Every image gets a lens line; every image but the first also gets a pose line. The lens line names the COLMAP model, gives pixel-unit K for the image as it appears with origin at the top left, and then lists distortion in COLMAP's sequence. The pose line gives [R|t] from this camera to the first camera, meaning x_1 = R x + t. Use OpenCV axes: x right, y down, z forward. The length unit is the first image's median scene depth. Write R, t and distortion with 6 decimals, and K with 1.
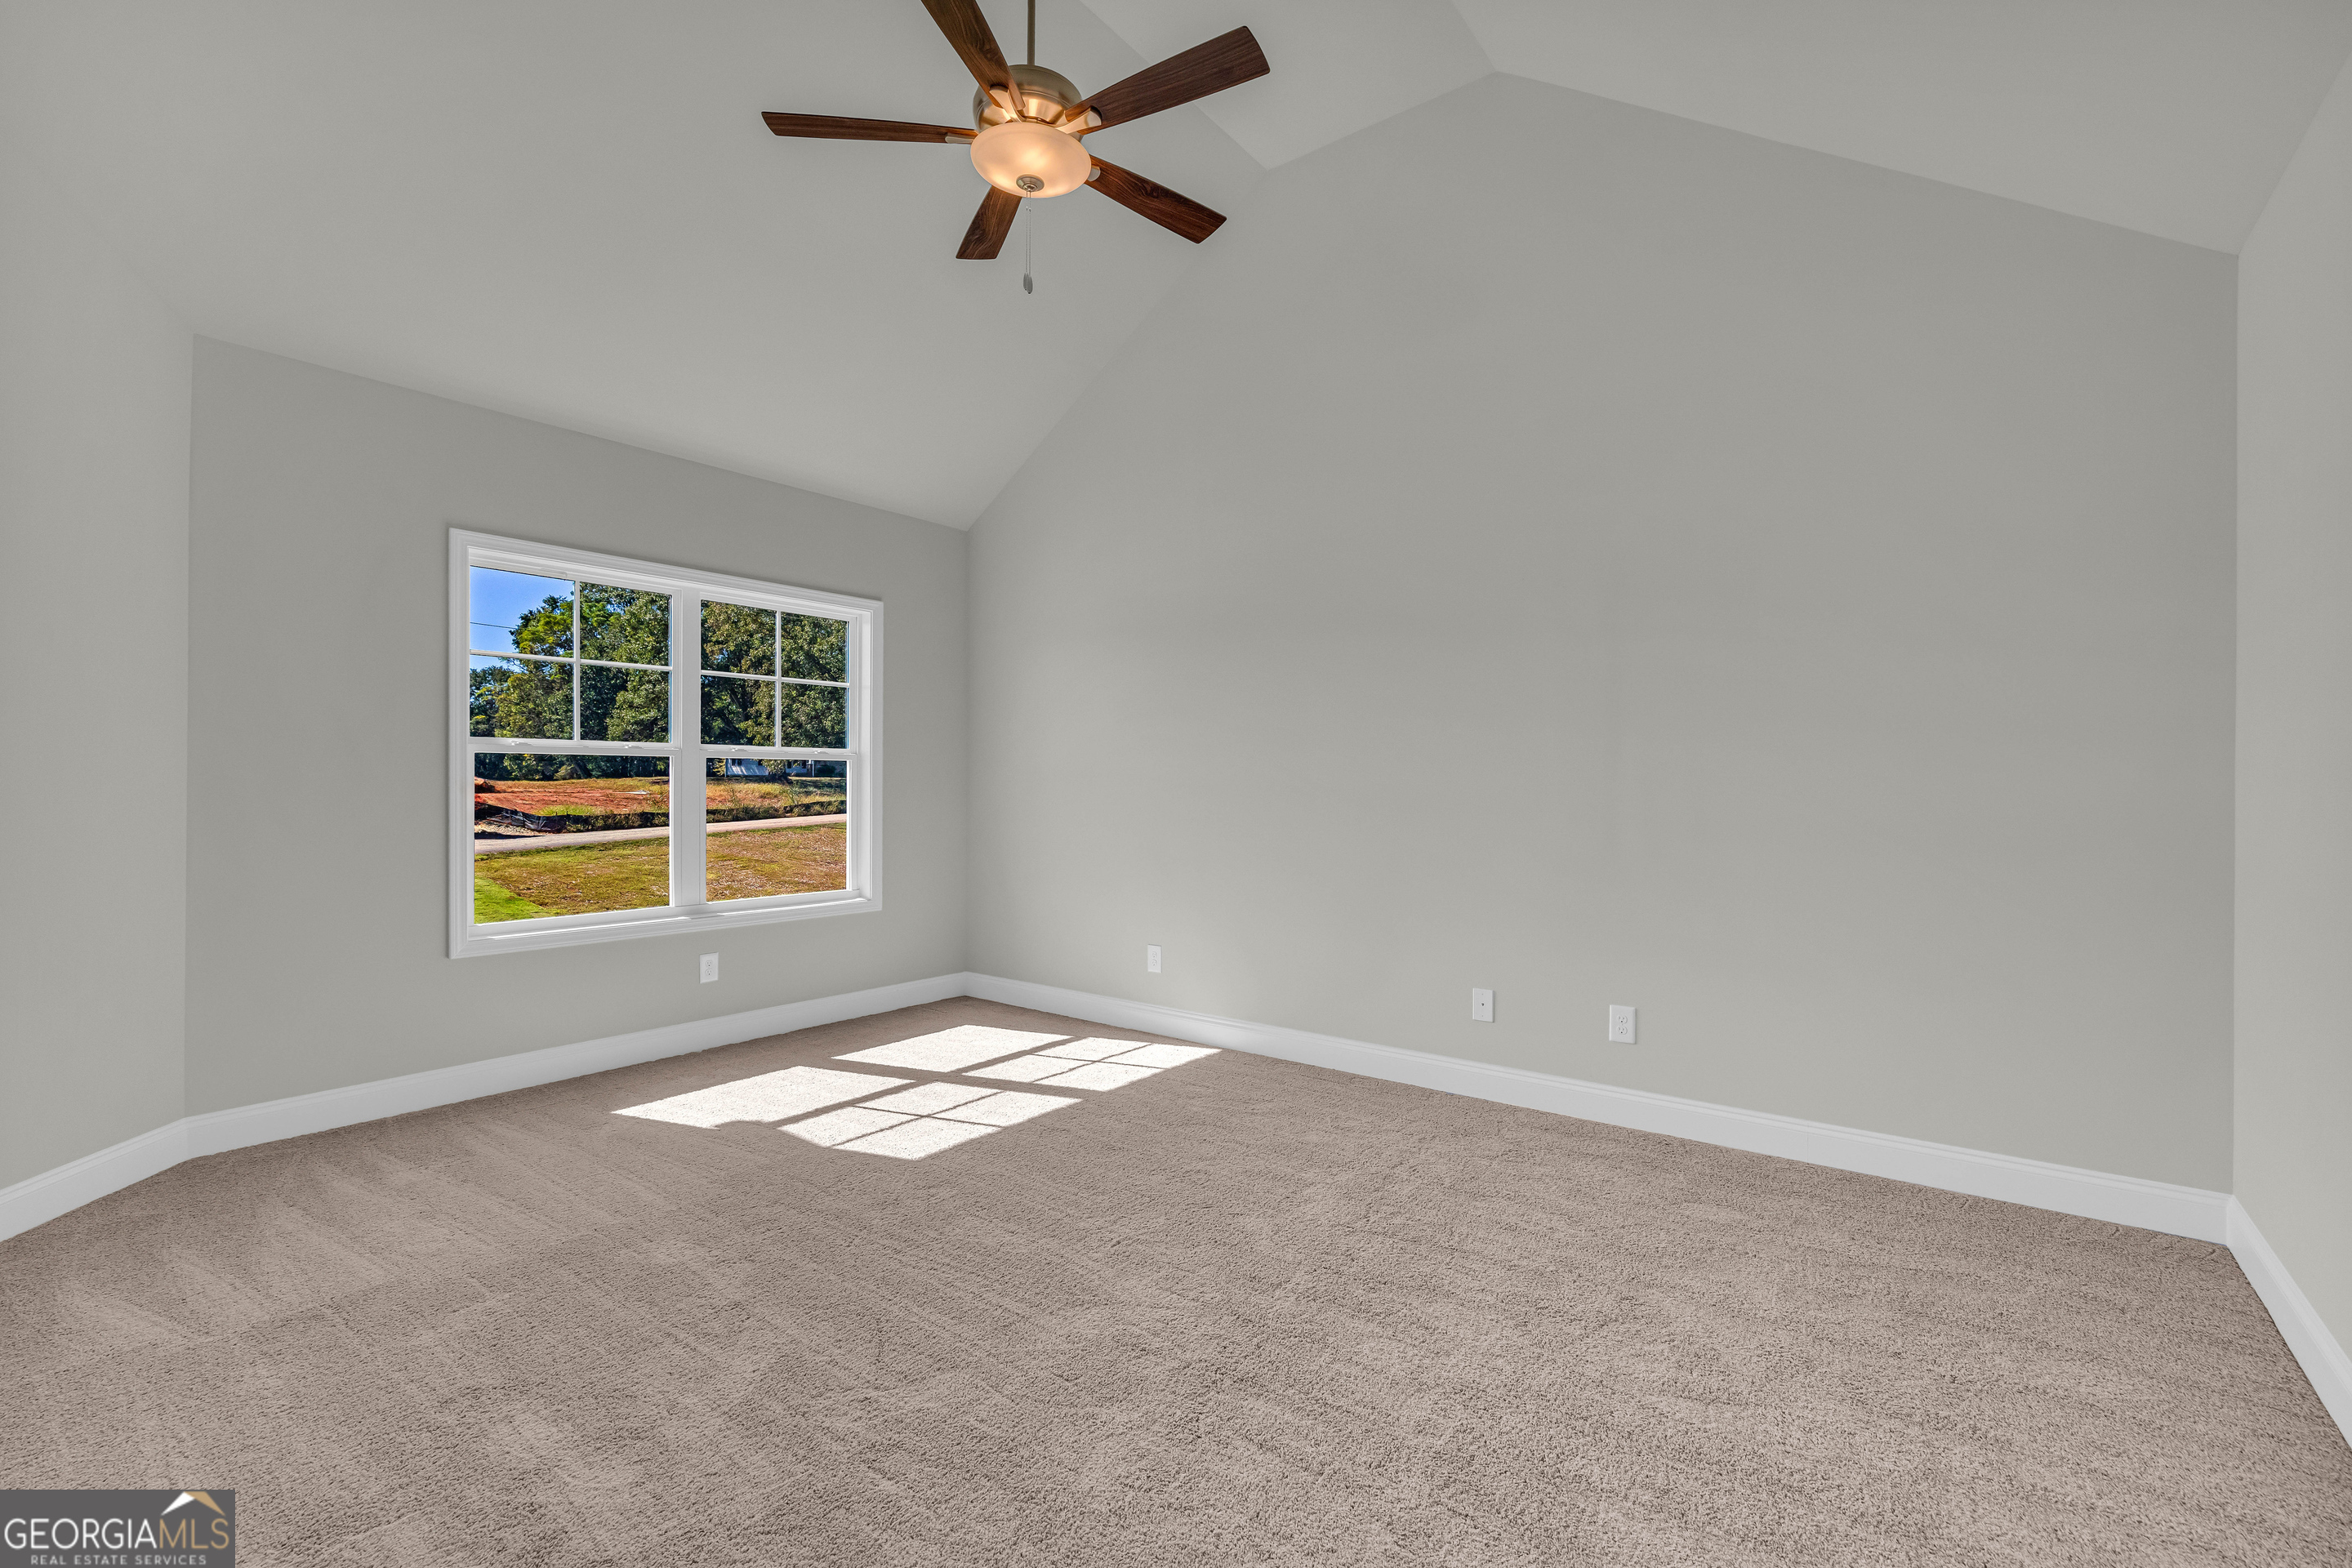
lens RADIAL K [[960.4, 0, 1179.1], [0, 960.4, 789.2], [0, 0, 1]] dist [-0.001841, -0.000088]
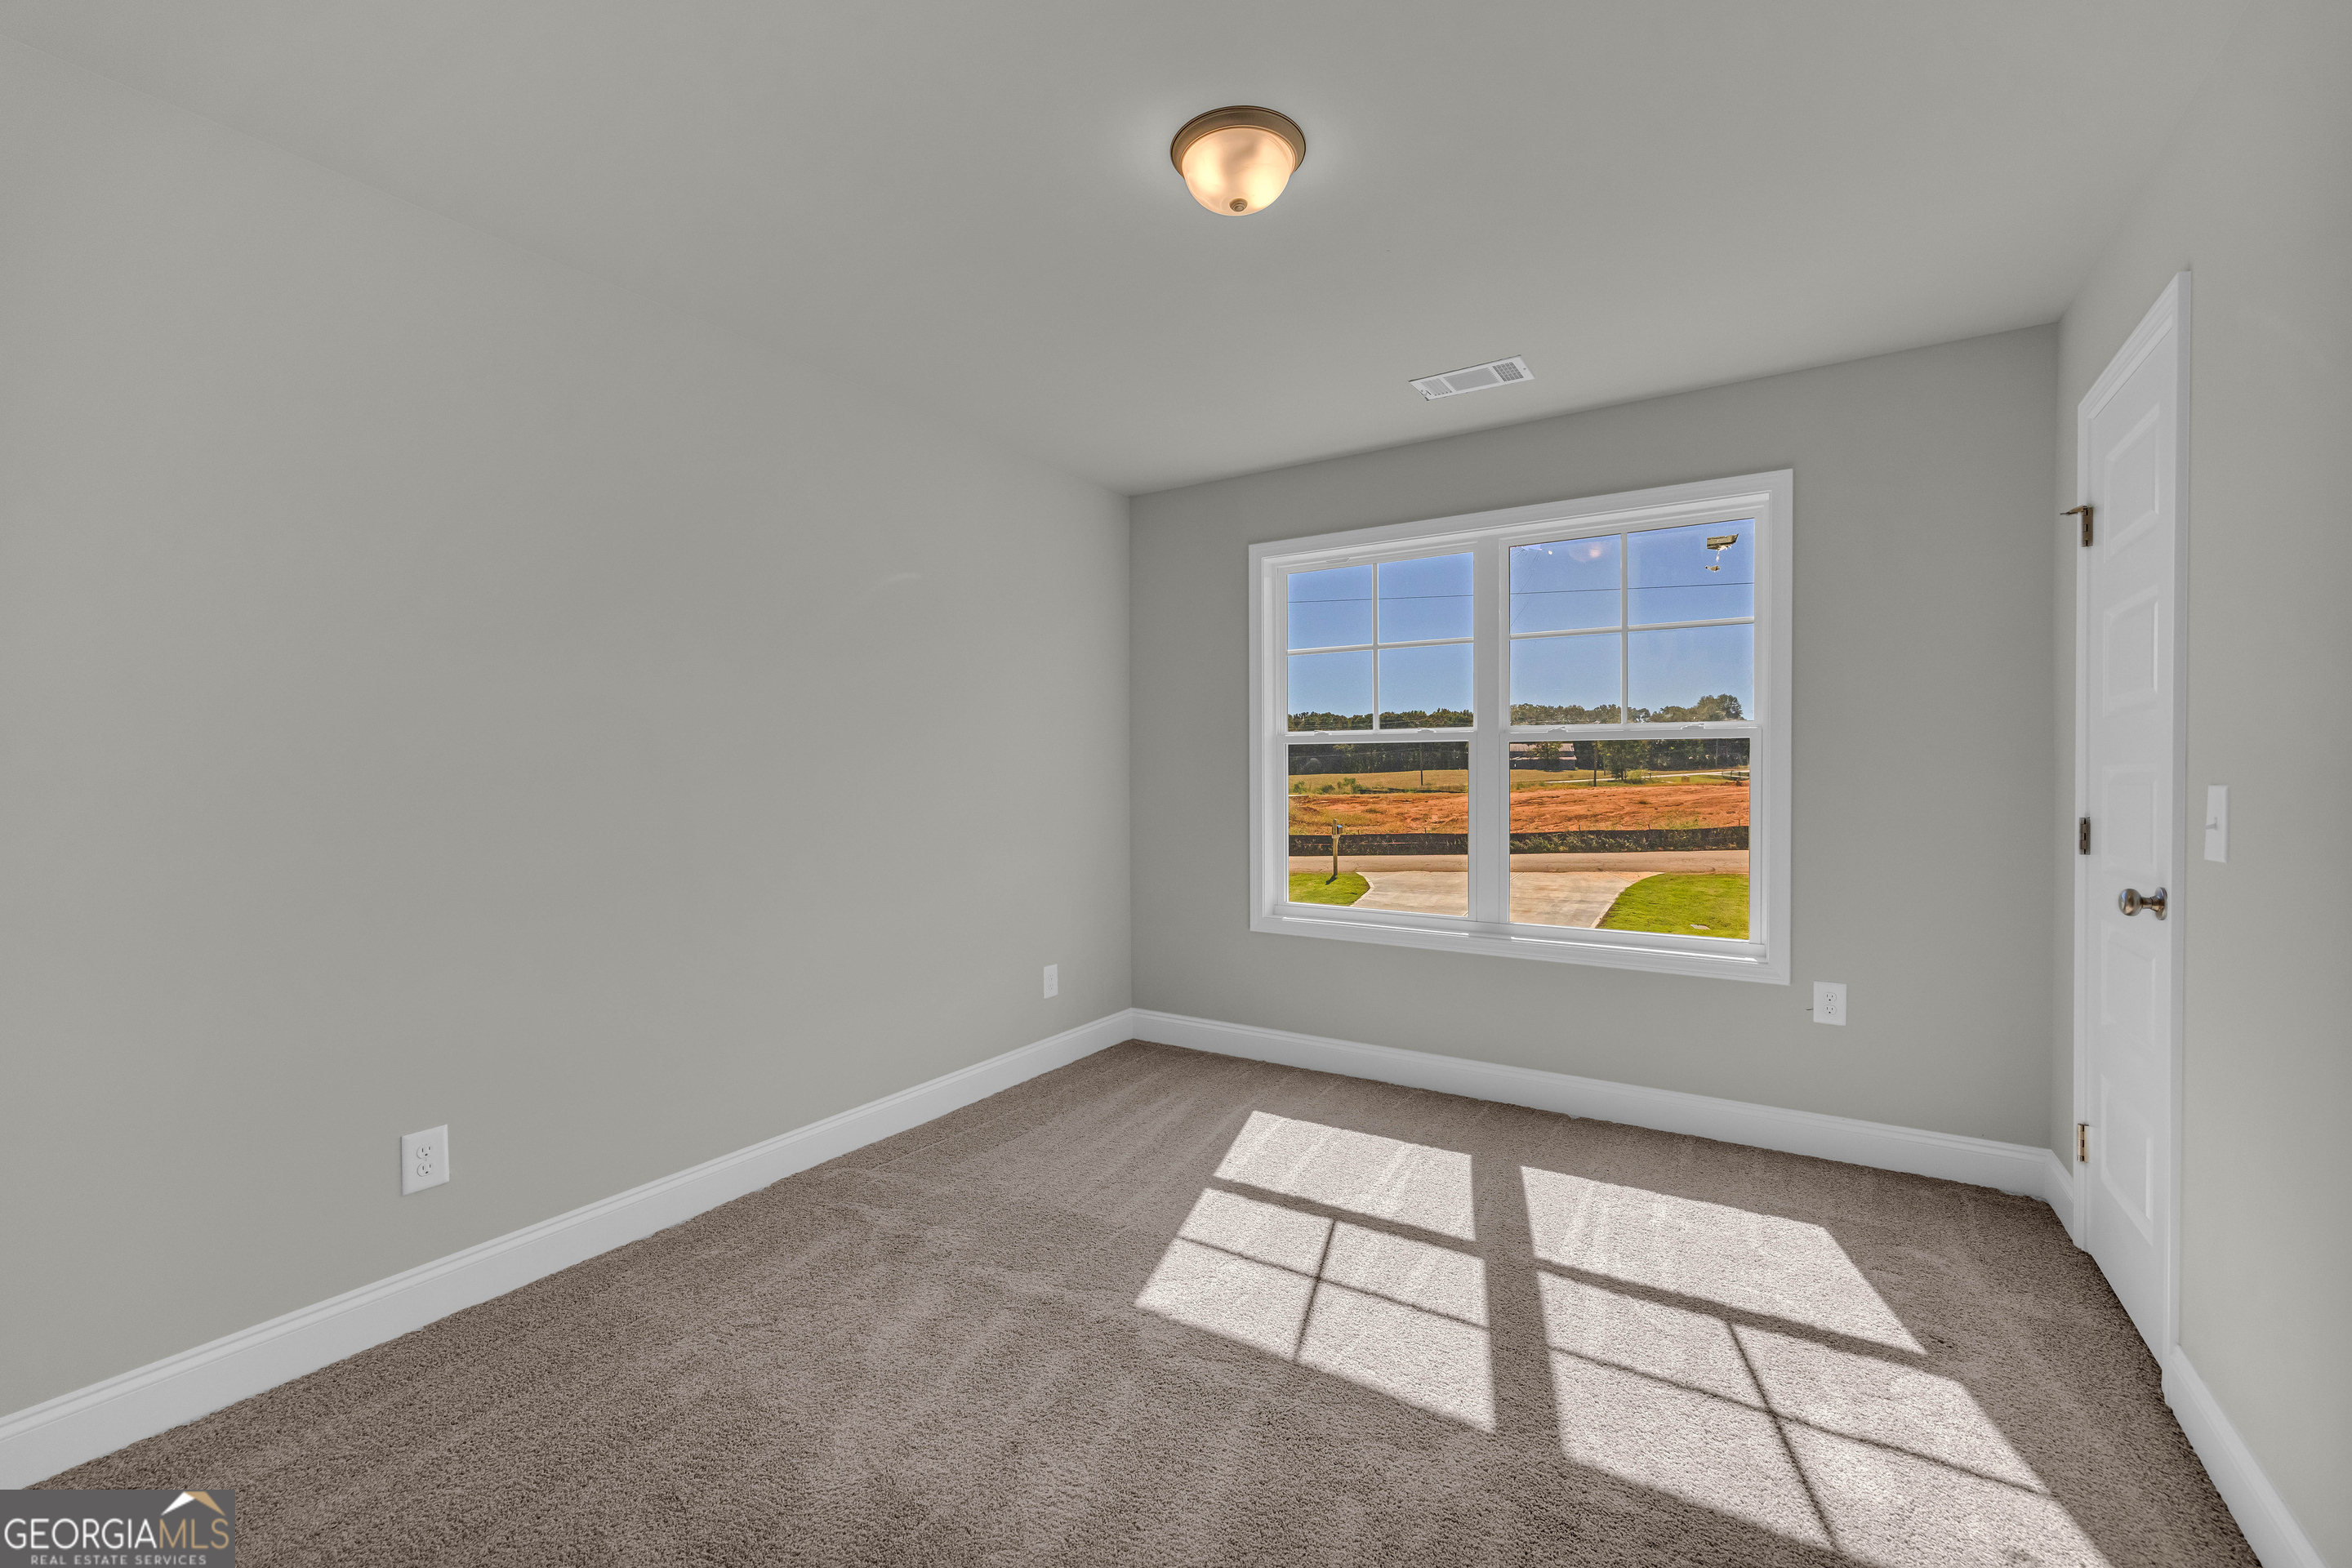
lens RADIAL K [[960.4, 0, 1179.1], [0, 960.4, 789.2], [0, 0, 1]] dist [-0.001841, -0.000088]
pose [[0.120770, 0.017568, -0.992525, 0.306079], [-0.002109, 0.999846, 0.017441, -0.007555], [0.992678, -0.000013, 0.120788, 0.708118]]
